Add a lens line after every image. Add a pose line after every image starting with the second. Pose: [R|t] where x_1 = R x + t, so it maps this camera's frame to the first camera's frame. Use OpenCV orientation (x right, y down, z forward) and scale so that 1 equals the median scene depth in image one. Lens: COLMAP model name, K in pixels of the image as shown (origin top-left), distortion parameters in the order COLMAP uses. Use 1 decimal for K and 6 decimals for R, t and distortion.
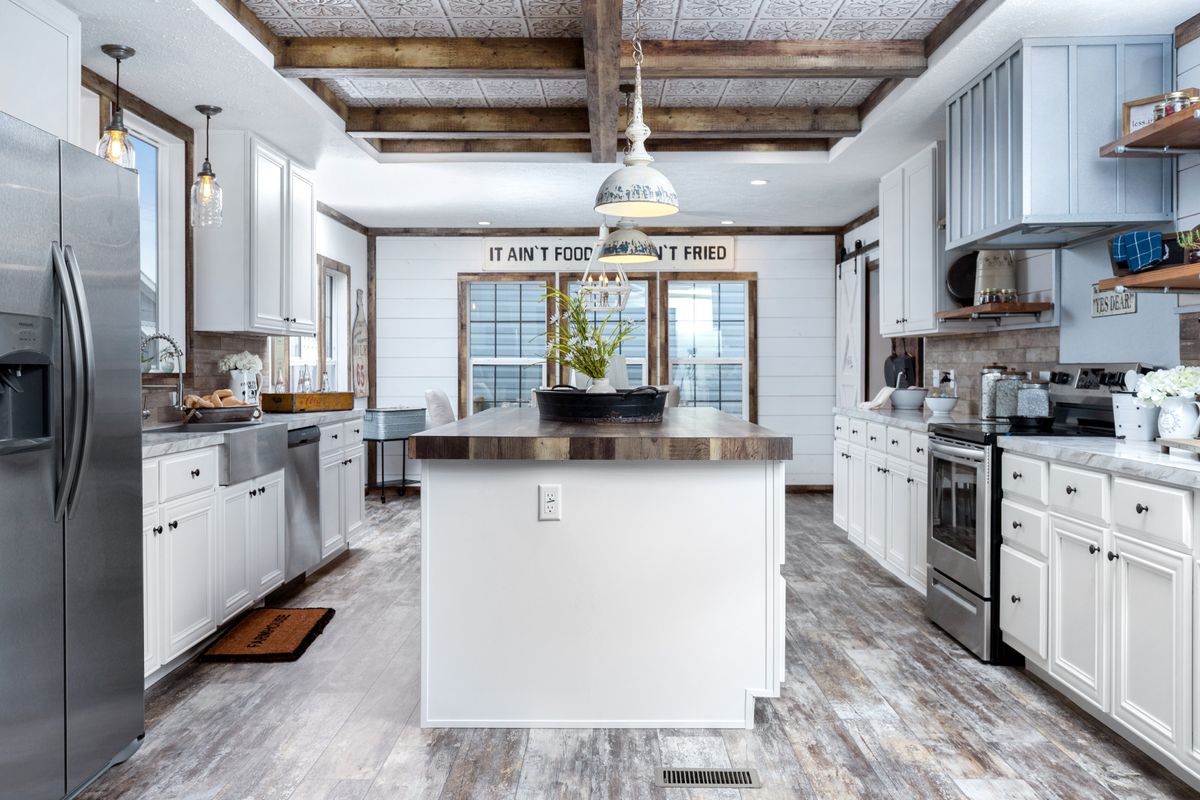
lens RADIAL K [[1048.6, 0, 600.0], [0, 1048.6, 400.0], [0, 0, 1]] dist [-0.005606, 0.001573]
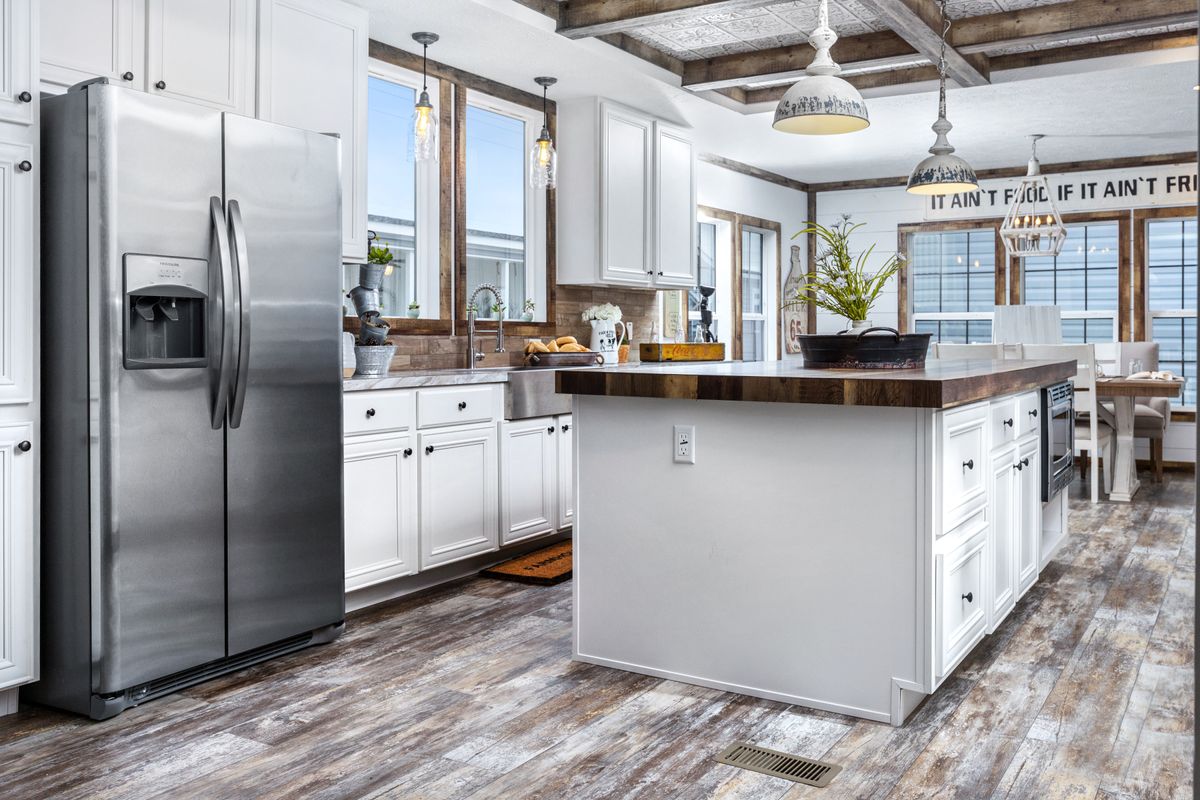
lens RADIAL K [[1027.0, 0, 602.9], [0, 1027.0, 372.0], [0, 0, 1]] dist [-0.000456, -0.006539]
pose [[0.851455, 0.017917, -0.524121, 0.292541], [-0.014872, 0.999839, 0.010020, 0.019221], [0.524217, -0.000737, 0.851585, 0.135768]]
